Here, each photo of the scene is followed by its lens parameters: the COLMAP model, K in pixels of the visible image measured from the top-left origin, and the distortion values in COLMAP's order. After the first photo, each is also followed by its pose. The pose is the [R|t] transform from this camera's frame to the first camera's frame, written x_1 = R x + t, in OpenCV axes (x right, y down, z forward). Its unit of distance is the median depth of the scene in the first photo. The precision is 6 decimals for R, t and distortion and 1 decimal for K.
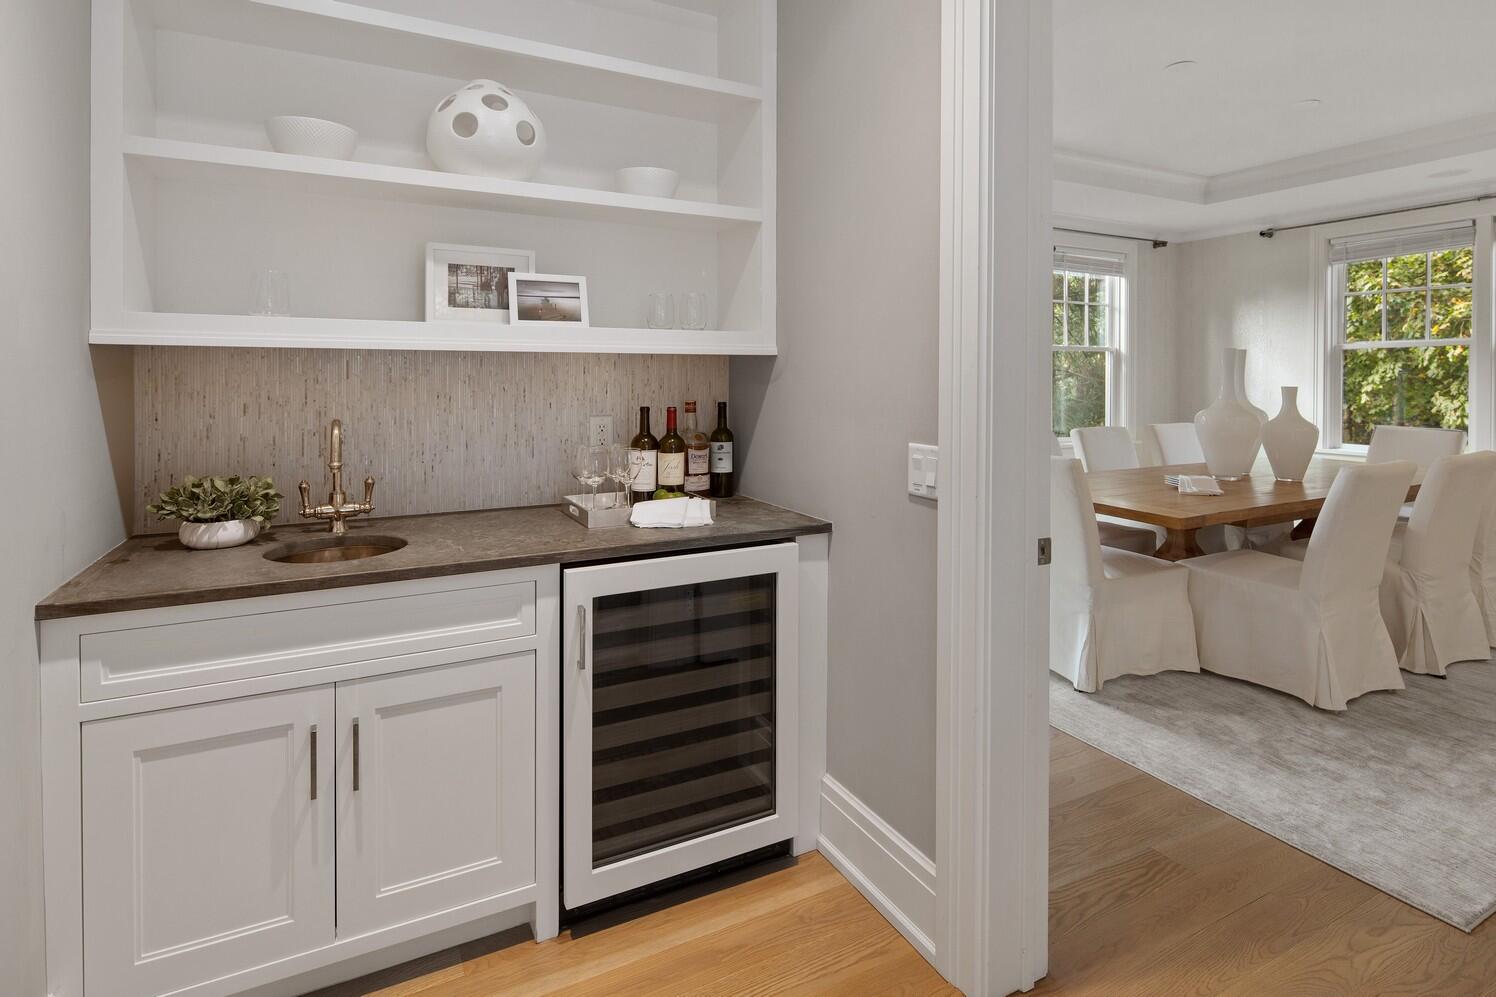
lens RADIAL K [[728.8, 0, 720.3], [0, 728.8, 393.2], [0, 0, 1]] dist [0.008506, -0.003747]
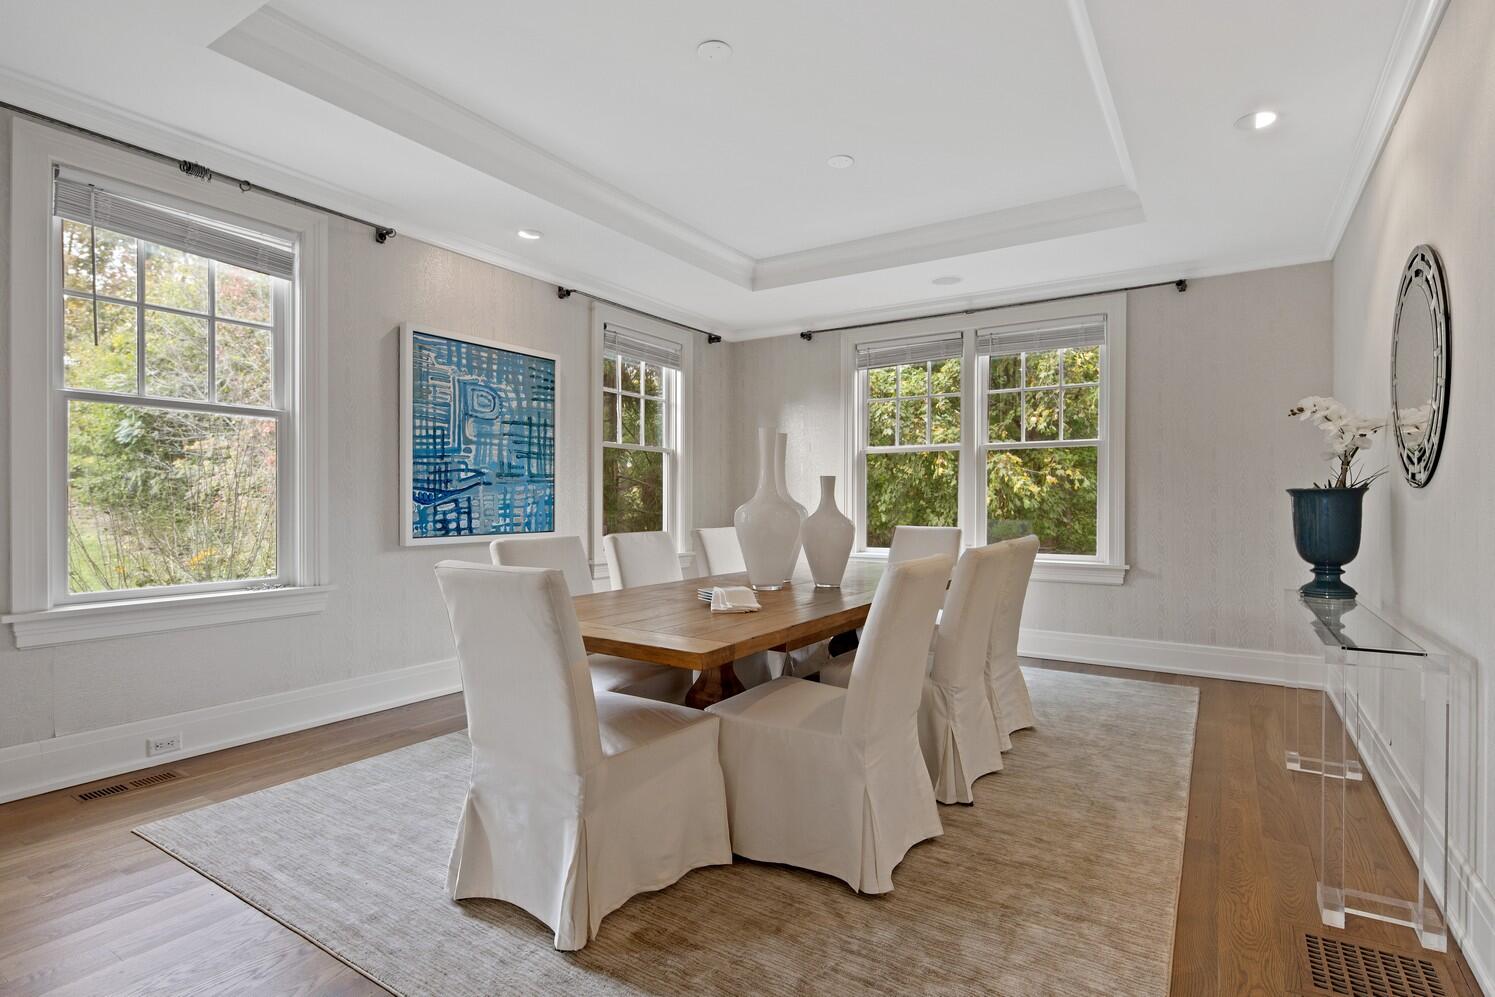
lens RADIAL K [[728.3, 0, 744.1], [0, 728.3, 504.1], [0, 0, 1]] dist [0.008506, -0.003747]
pose [[0.851103, 0.005853, 0.524965, 0.265107], [0.004417, 0.999823, -0.018308, 0.041069], [-0.524979, 0.017901, 0.850927, 0.349989]]
